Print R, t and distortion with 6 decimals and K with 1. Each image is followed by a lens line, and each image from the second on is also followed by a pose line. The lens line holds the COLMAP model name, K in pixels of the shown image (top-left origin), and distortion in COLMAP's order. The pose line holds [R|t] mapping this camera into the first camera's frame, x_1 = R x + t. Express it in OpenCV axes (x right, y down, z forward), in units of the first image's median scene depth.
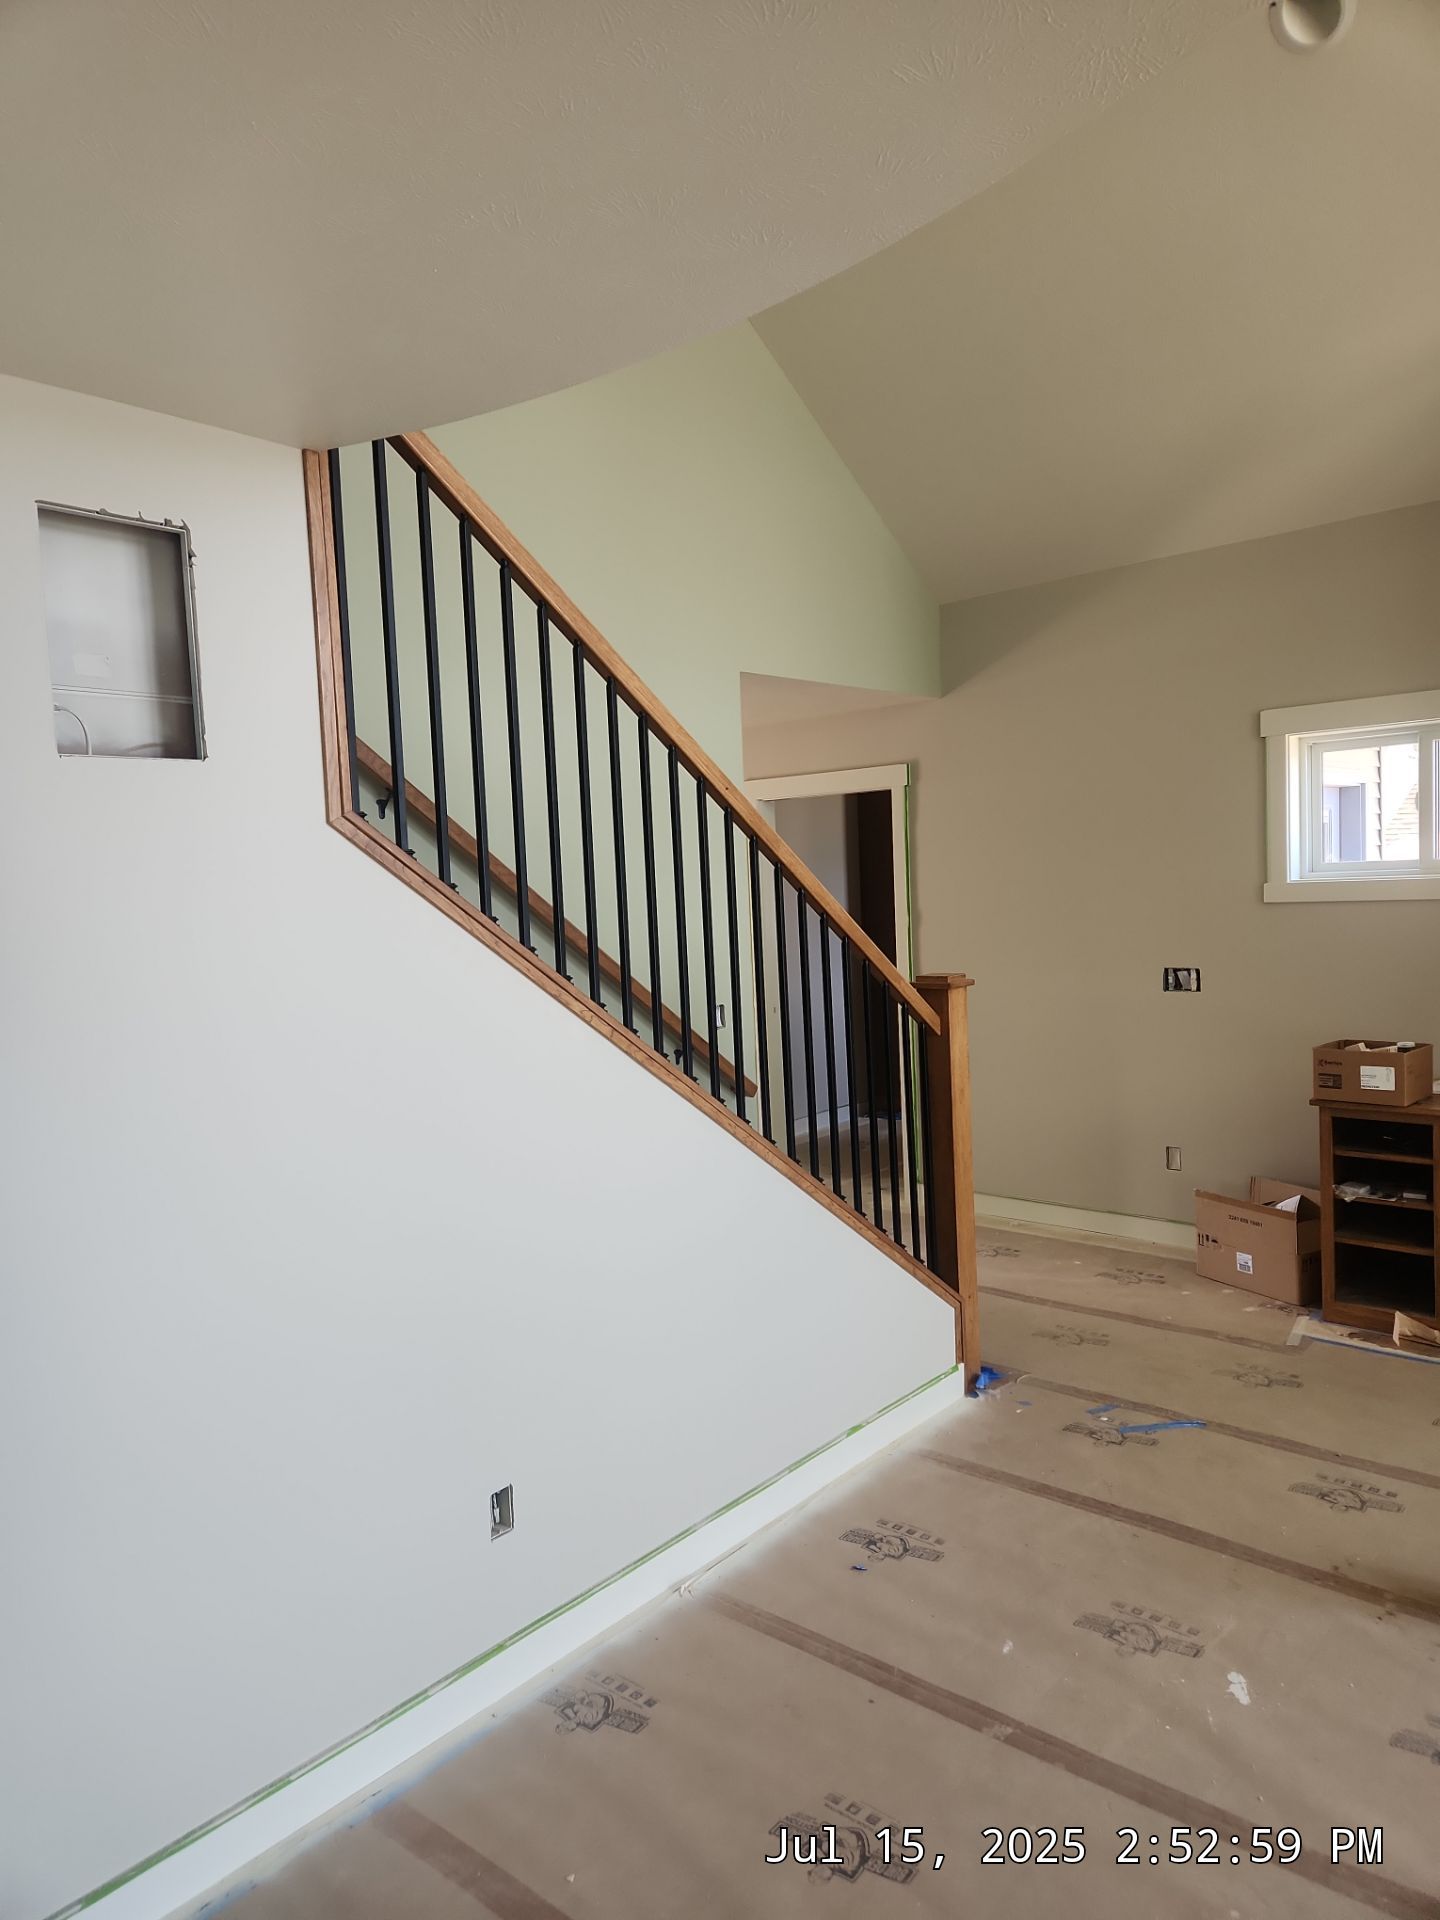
lens RADIAL K [[1280.0, 0, 710.3], [0, 1280.0, 956.7], [0, 0, 1]] dist [0.079821, -0.068342]
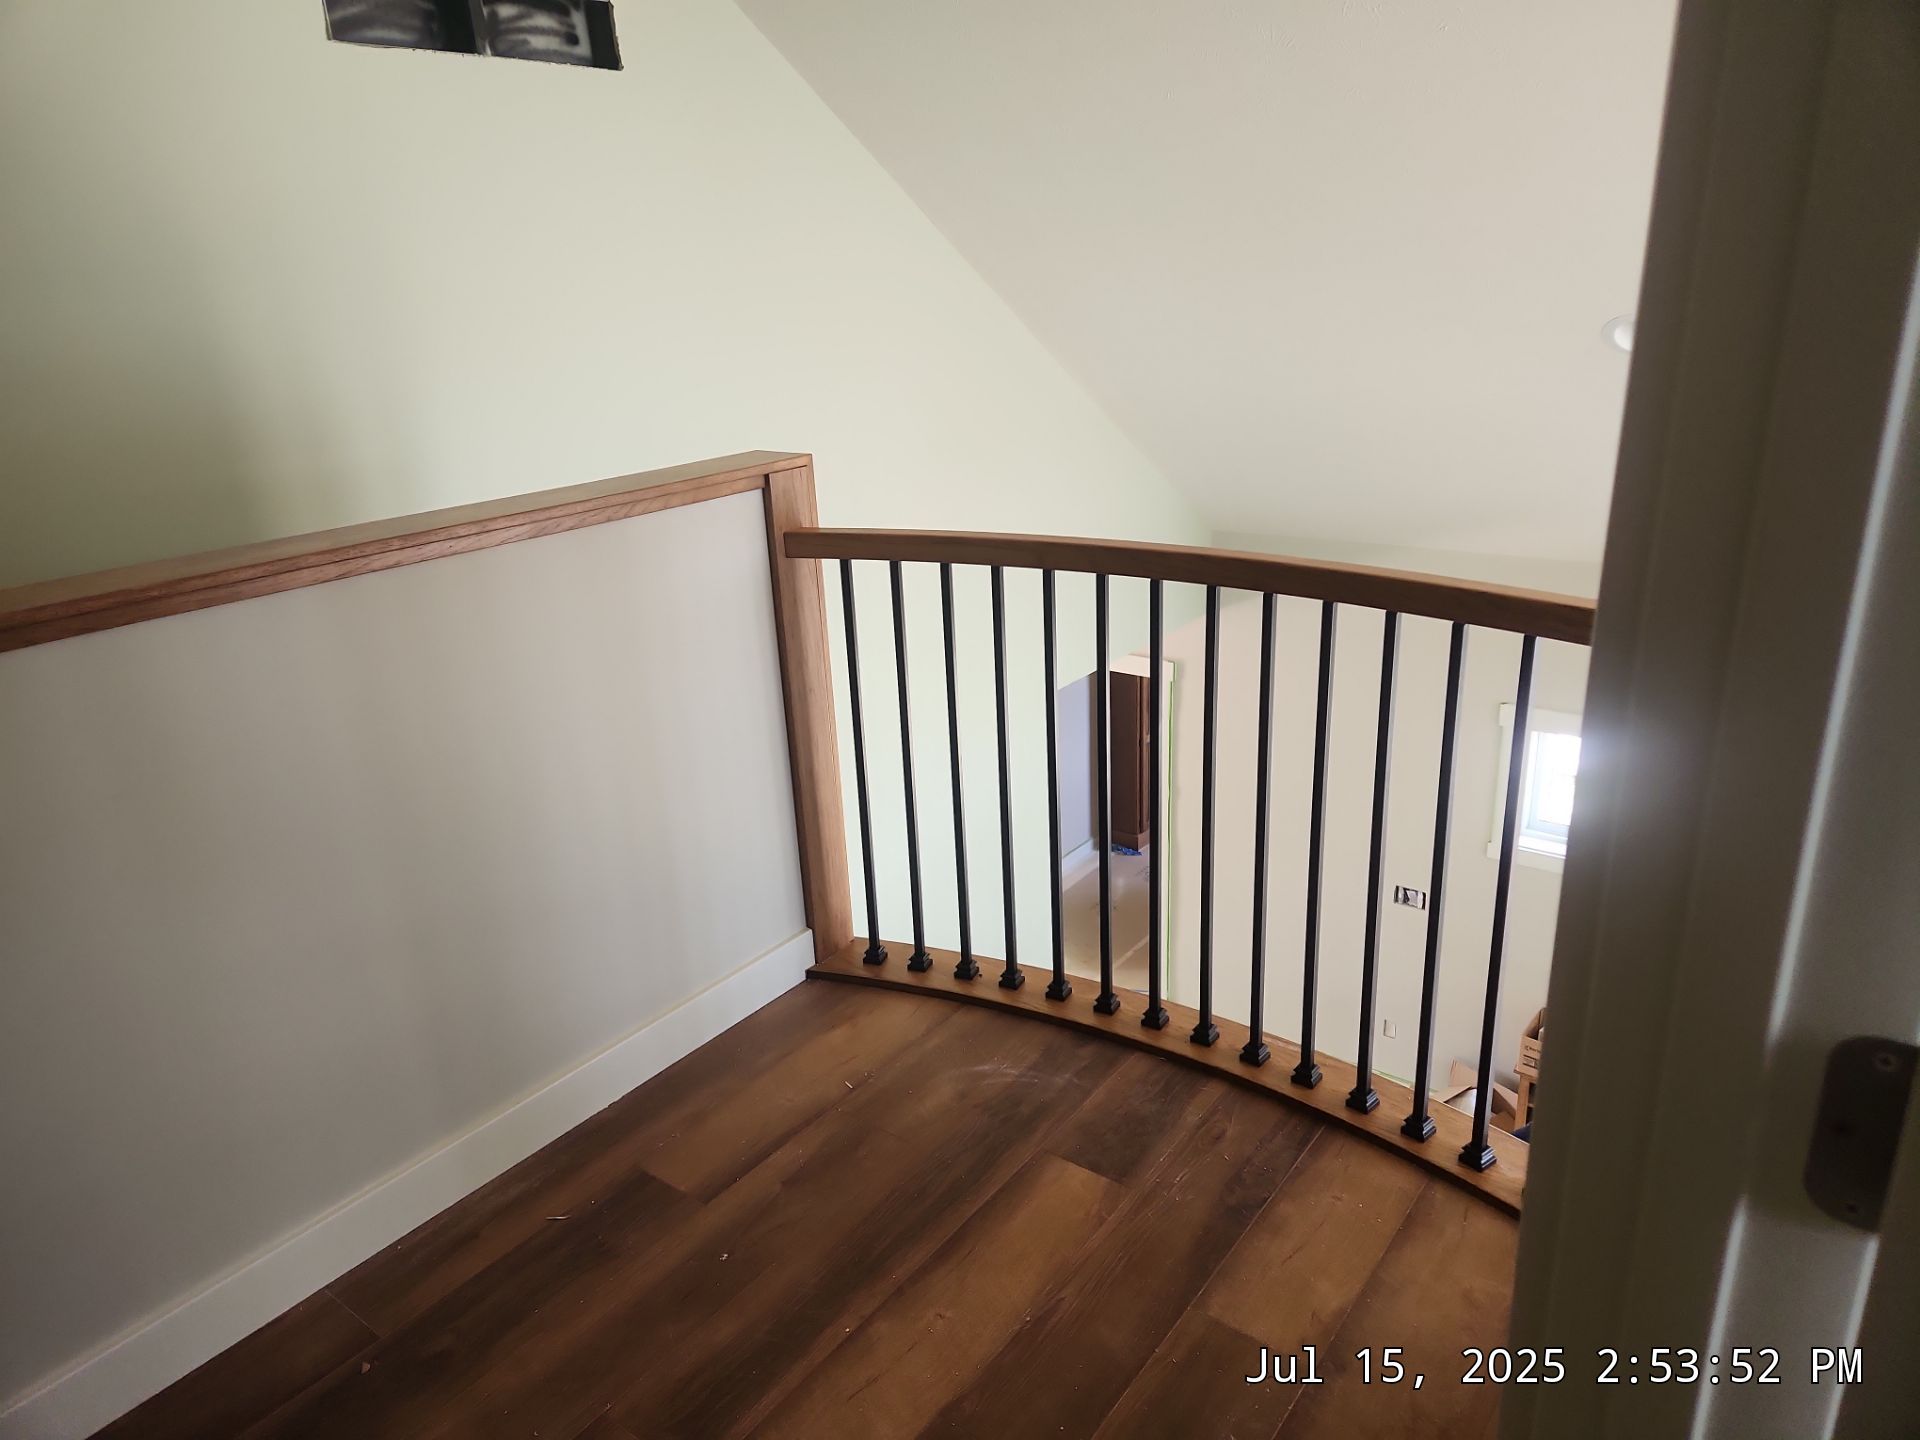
lens RADIAL K [[1280.0, 0, 958.1], [0, 1280.0, 727.0], [0, 0, 1]] dist [0.079821, -0.068342]
pose [[0.997051, -0.033729, 0.068936, -0.173175], [0.013890, 0.962718, 0.270149, -0.649201], [-0.075478, -0.268395, 0.960347, -0.083296]]
